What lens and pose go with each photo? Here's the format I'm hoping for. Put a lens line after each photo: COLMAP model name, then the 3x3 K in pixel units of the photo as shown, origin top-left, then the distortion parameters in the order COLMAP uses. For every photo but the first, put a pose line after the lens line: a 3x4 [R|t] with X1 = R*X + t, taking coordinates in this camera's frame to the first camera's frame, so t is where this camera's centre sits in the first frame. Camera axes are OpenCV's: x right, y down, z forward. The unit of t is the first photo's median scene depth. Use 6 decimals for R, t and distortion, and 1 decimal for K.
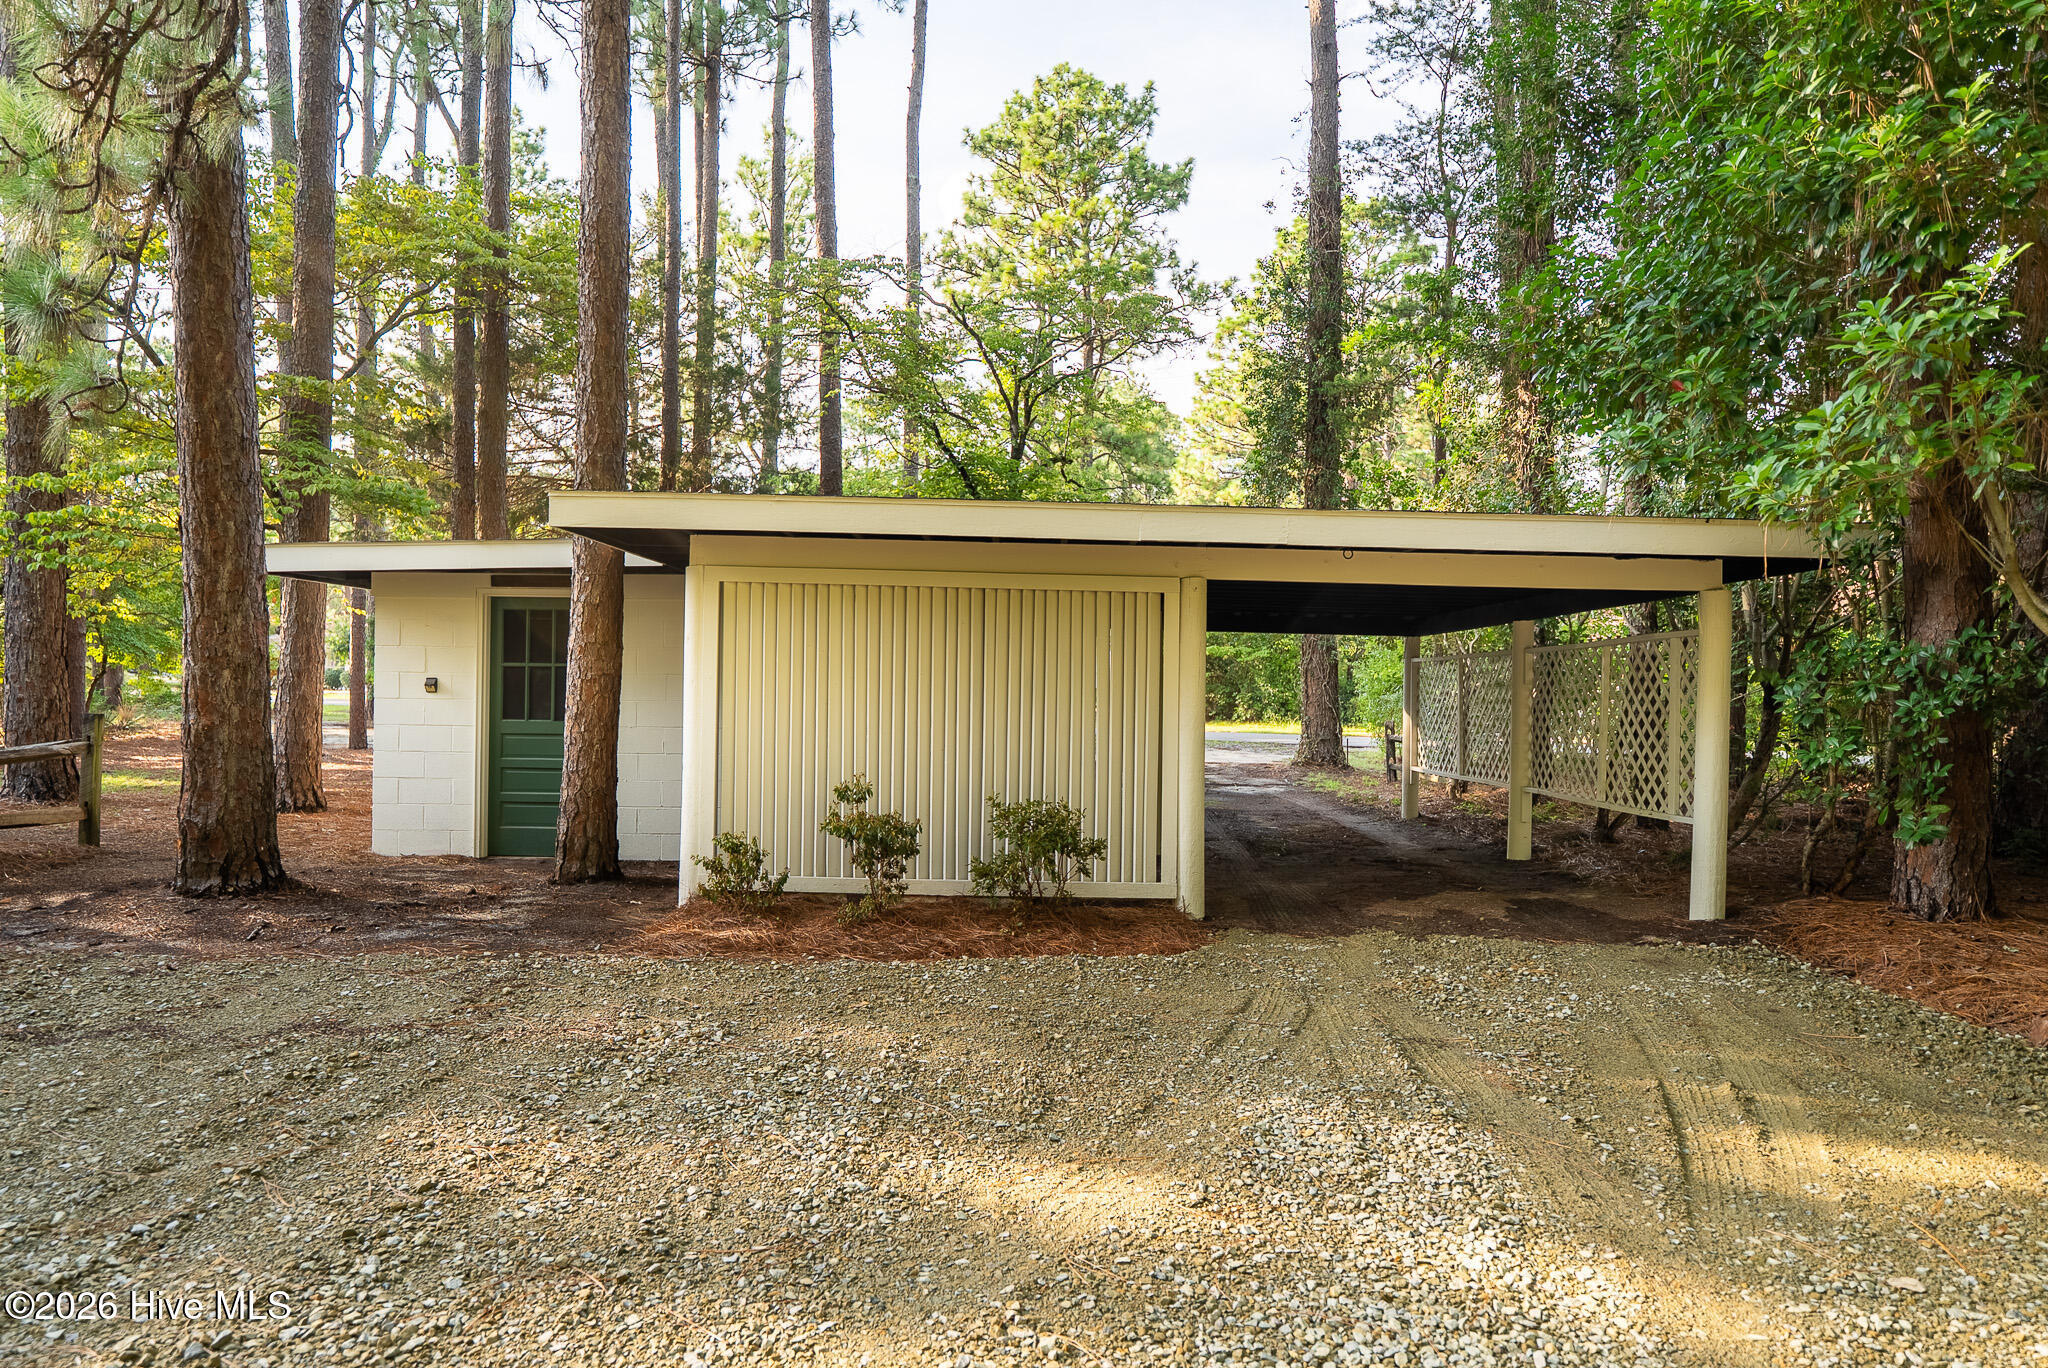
lens RADIAL K [[1274.7, 0, 1030.0], [0, 1274.7, 697.1], [0, 0, 1]] dist [0.000803, 0.000640]
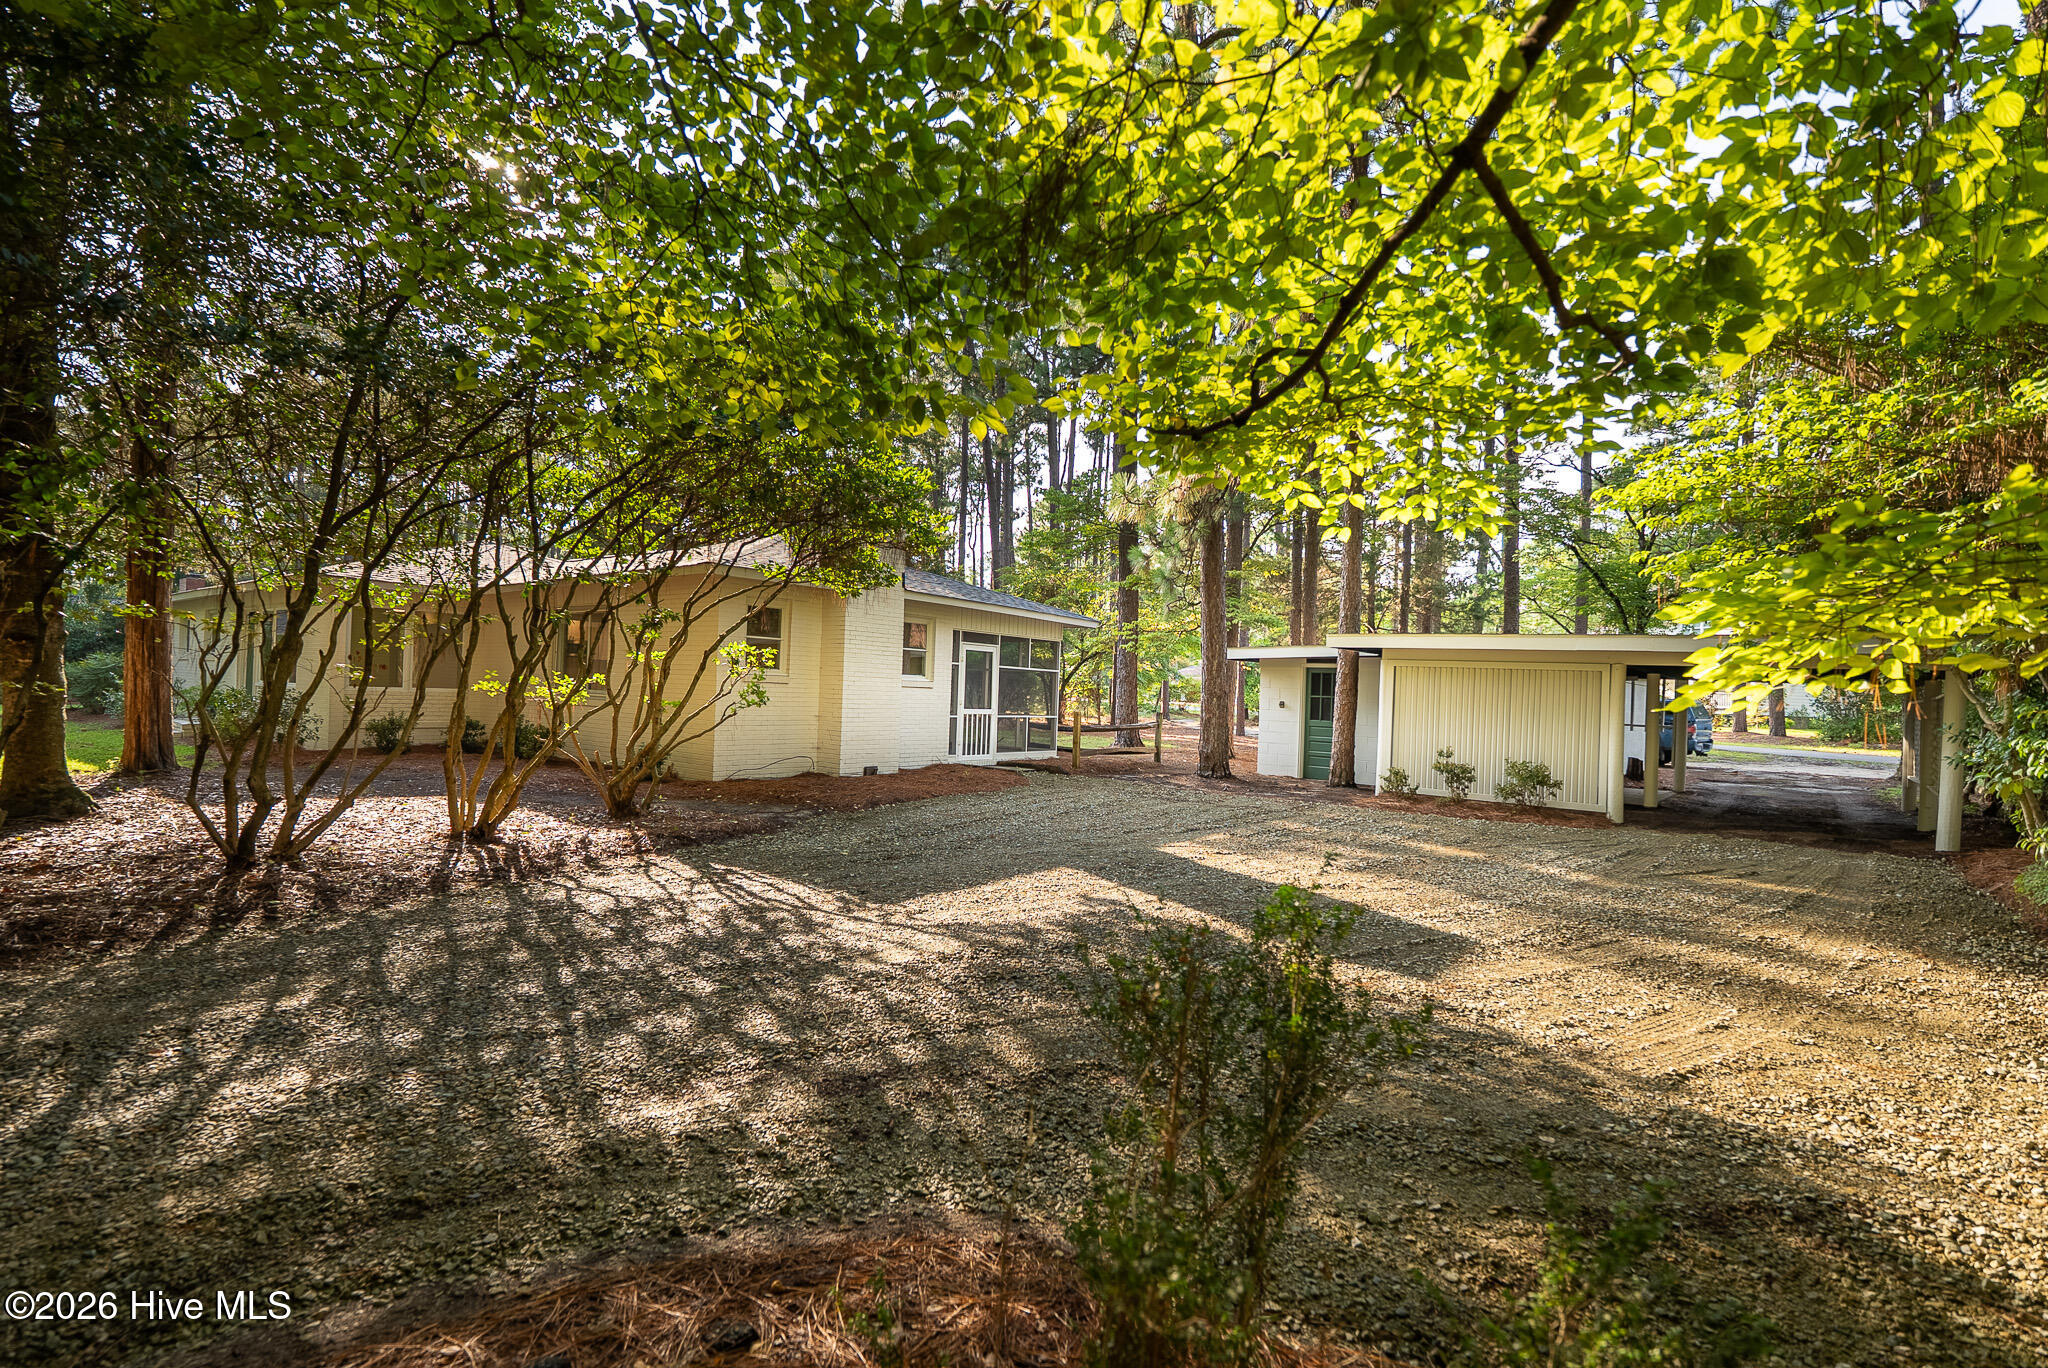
lens RADIAL K [[954.7, 0, 1017.4], [0, 954.7, 686.1], [0, 0, 1]] dist [0.002122, 0.000076]
pose [[0.764611, 0.008931, -0.644430, 0.404238], [-0.018641, 0.999792, -0.008261, -0.025039], [0.644222, 0.018329, 0.764619, -0.913619]]
